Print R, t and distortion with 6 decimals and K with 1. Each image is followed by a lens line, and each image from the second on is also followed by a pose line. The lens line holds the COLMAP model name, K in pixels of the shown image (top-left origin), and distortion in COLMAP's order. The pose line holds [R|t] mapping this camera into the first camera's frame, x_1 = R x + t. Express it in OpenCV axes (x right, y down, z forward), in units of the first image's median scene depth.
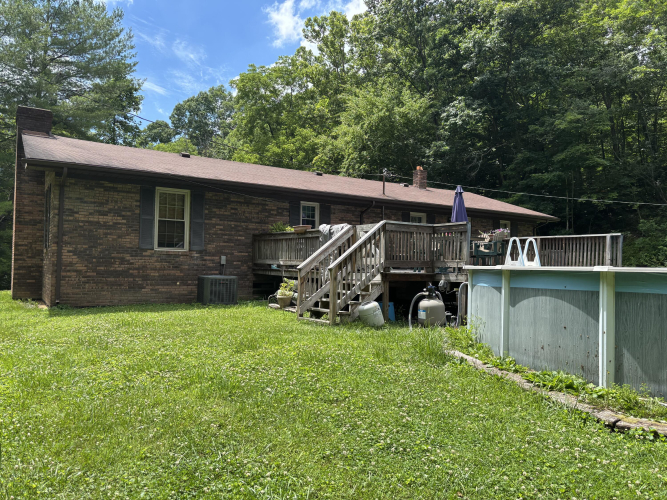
lens RADIAL K [[513.7, 0, 349.1], [0, 513.7, 249.4], [0, 0, 1]] dist [-0.002121, -0.000555]
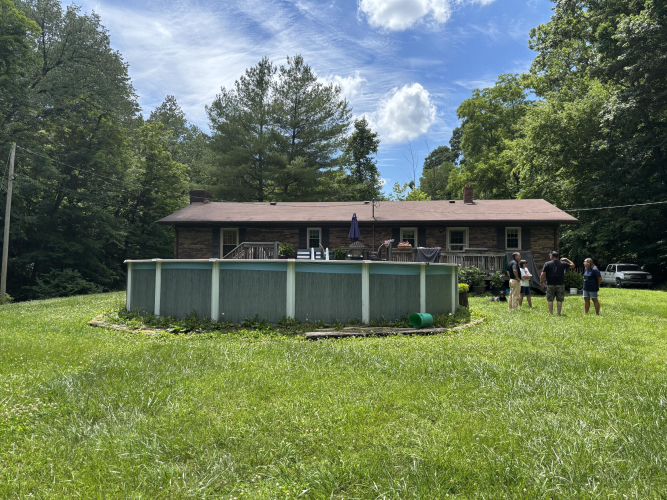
lens RADIAL K [[507.4, 0, 330.8], [0, 507.4, 253.7], [0, 0, 1]] dist [0.054730, -0.053341]
pose [[0.763413, -0.031483, -0.645143, 0.414536], [0.026003, 0.999500, -0.018005, 0.006550], [0.645387, -0.003031, 0.763850, -0.063070]]
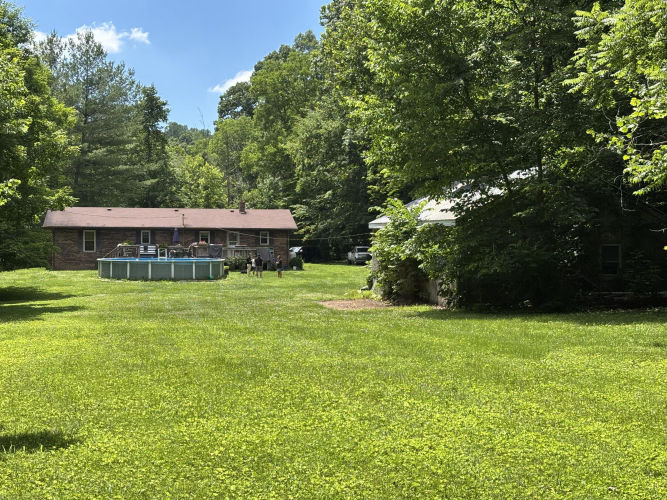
lens RADIAL K [[1009.0, 0, 333.5], [0, 1009.0, 250.0], [0, 0, 1]] dist [0.315255, -1.094358]
pose [[0.915972, 0.002339, -0.401235, 1.206255], [0.016988, 0.998860, 0.044605, -0.089504], [0.400882, -0.047673, 0.914889, -1.395997]]
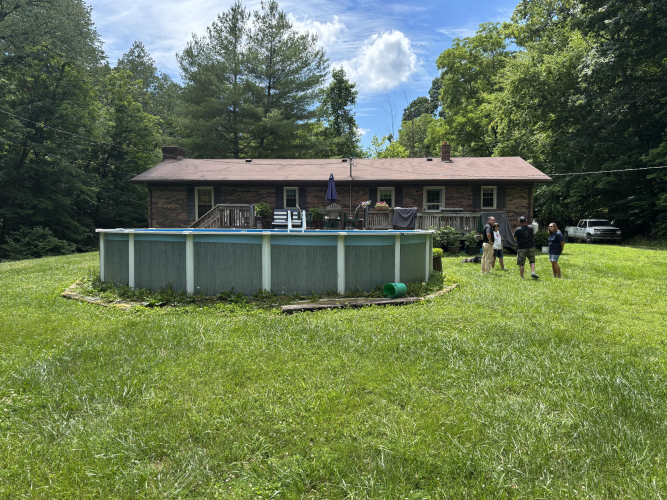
lens RADIAL K [[507.4, 0, 330.8], [0, 507.4, 253.7], [0, 0, 1]] dist [0.054730, -0.053341]
pose [[0.790050, 0.024797, -0.612541, 0.416133], [0.029145, 0.996533, 0.077933, -0.003676], [0.612349, -0.079423, 0.786588, -0.062066]]
